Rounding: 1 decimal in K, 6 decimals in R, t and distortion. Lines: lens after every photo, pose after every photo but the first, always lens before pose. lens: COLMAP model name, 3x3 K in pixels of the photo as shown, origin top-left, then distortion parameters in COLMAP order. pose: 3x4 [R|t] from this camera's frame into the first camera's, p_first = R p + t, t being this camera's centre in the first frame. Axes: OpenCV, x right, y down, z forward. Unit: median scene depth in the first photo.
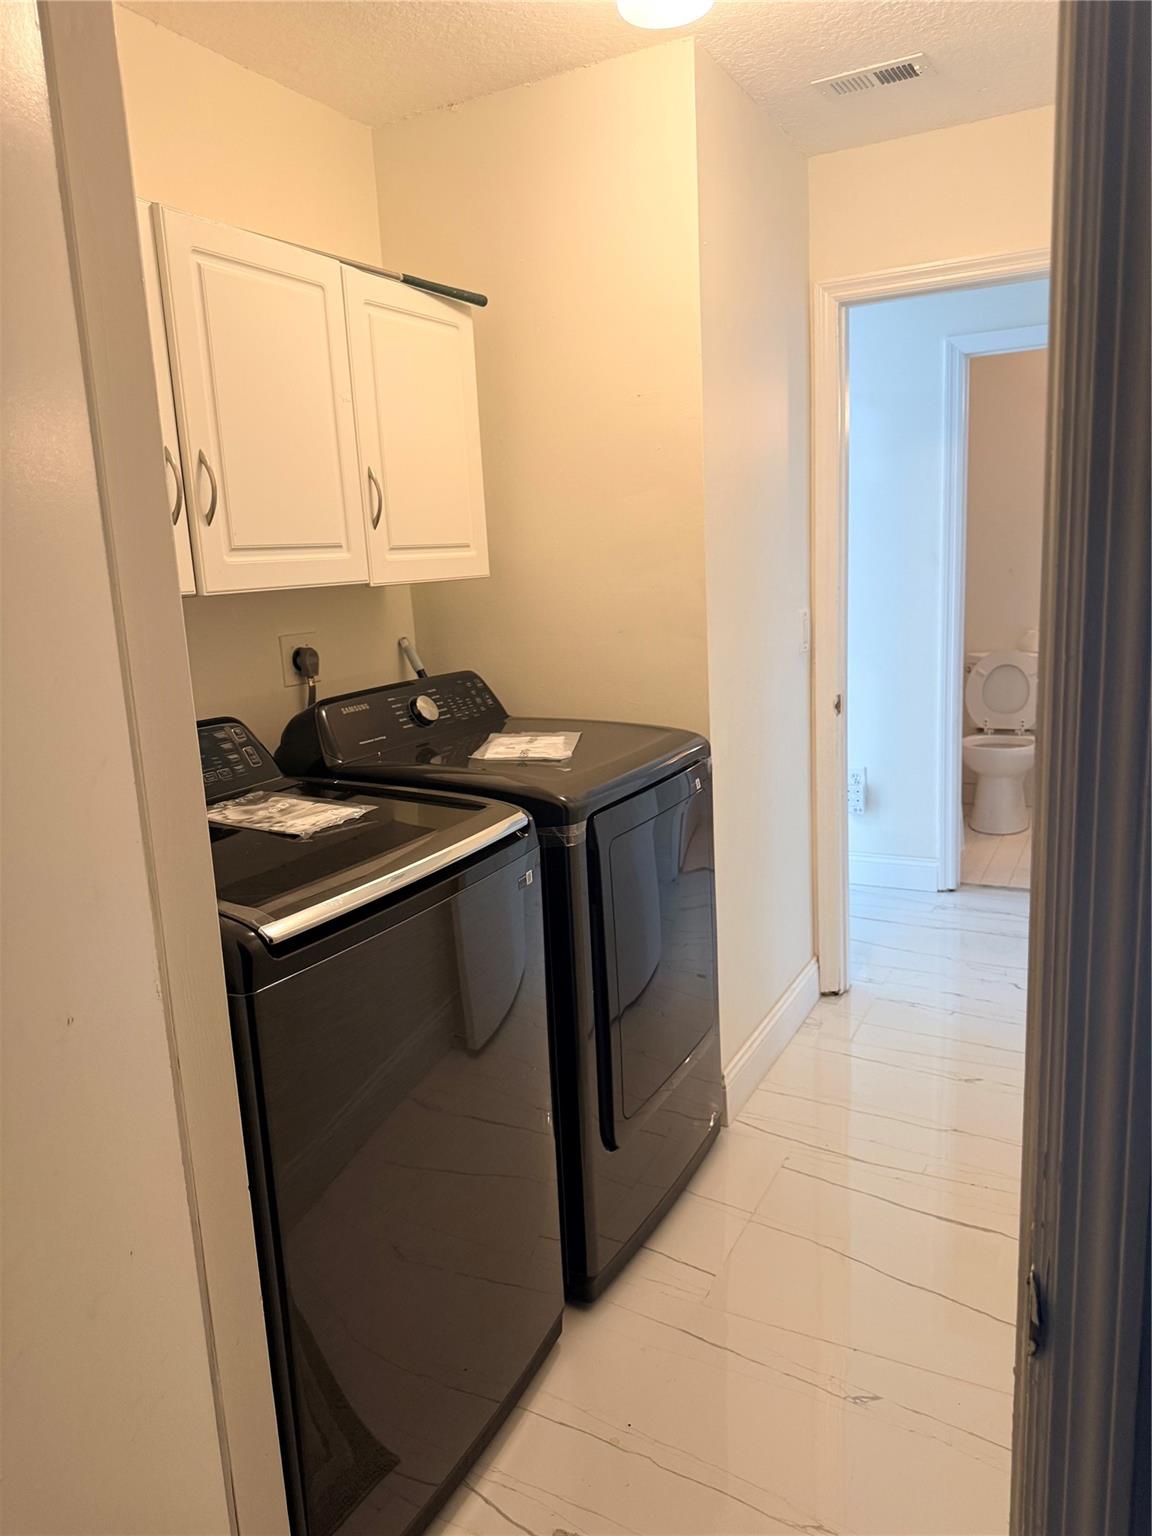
lens RADIAL K [[1077.6, 0, 576.0], [0, 1077.6, 768.0], [0, 0, 1]] dist [0.049944, -0.049280]
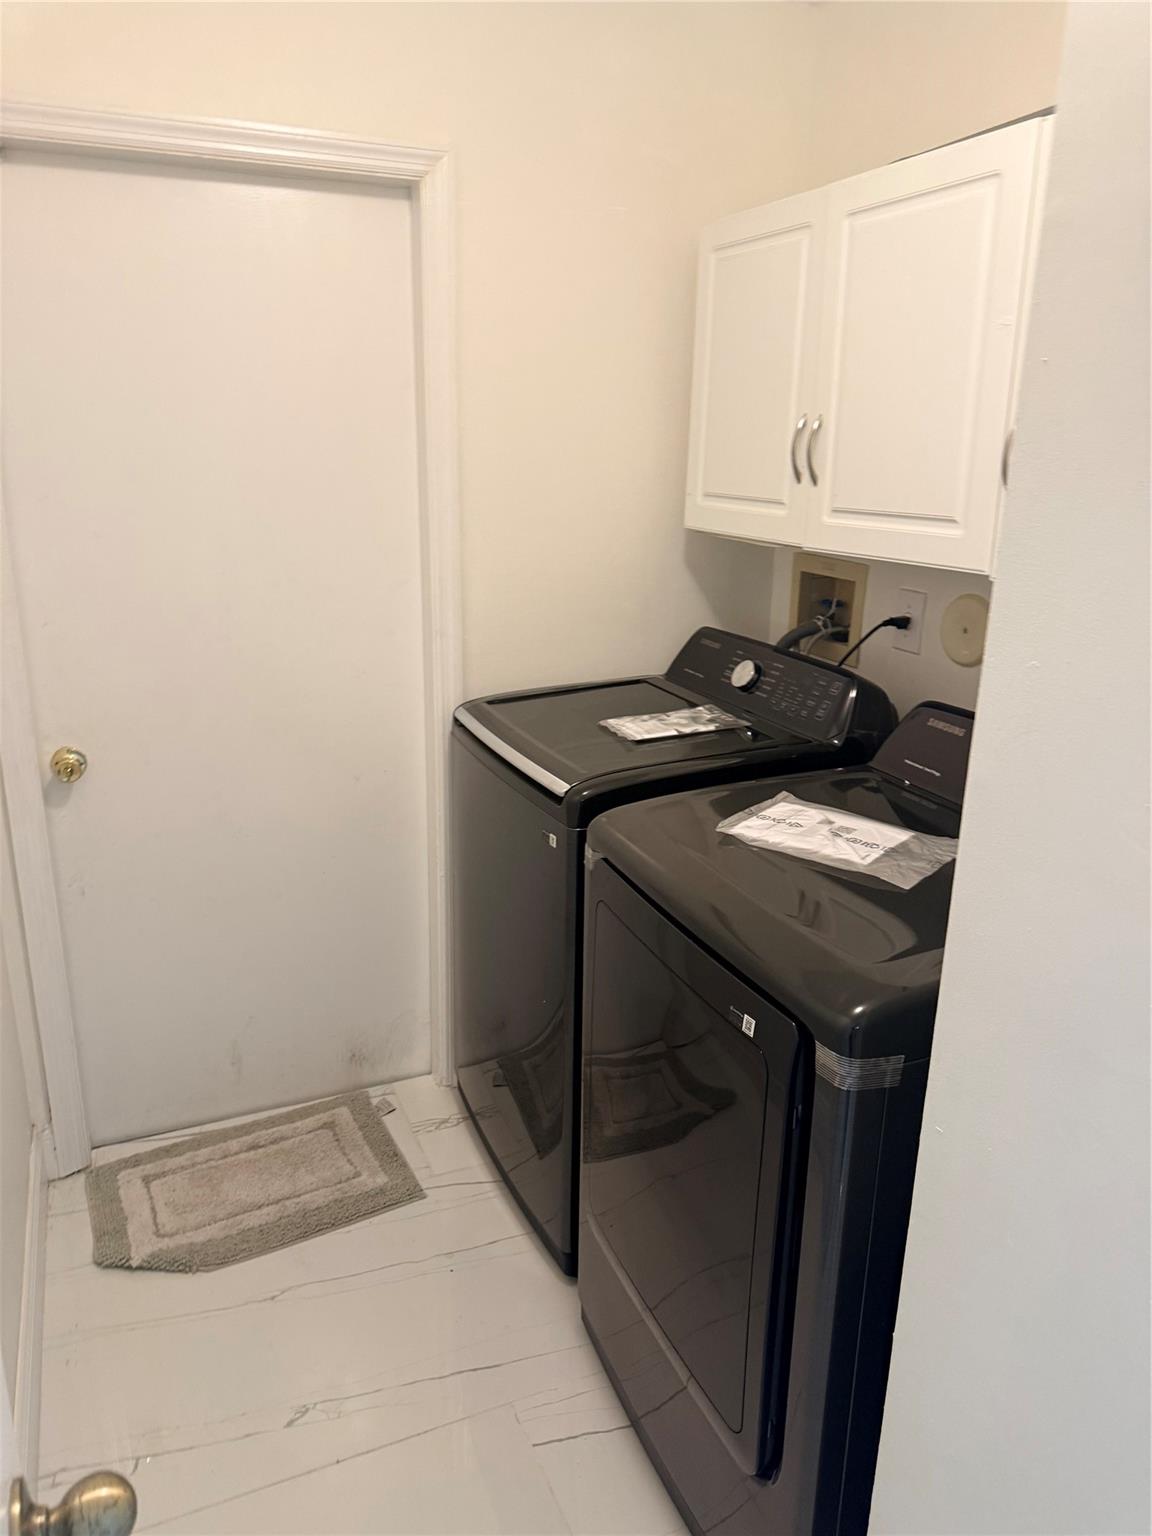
lens RADIAL K [[1077.6, 0, 576.0], [0, 1077.6, 768.0], [0, 0, 1]] dist [0.049944, -0.049280]
pose [[-0.618548, 0.267339, -0.738869, 0.658026], [-0.133159, 0.891074, 0.433884, -0.398012], [0.774381, 0.366765, -0.515574, 1.431960]]
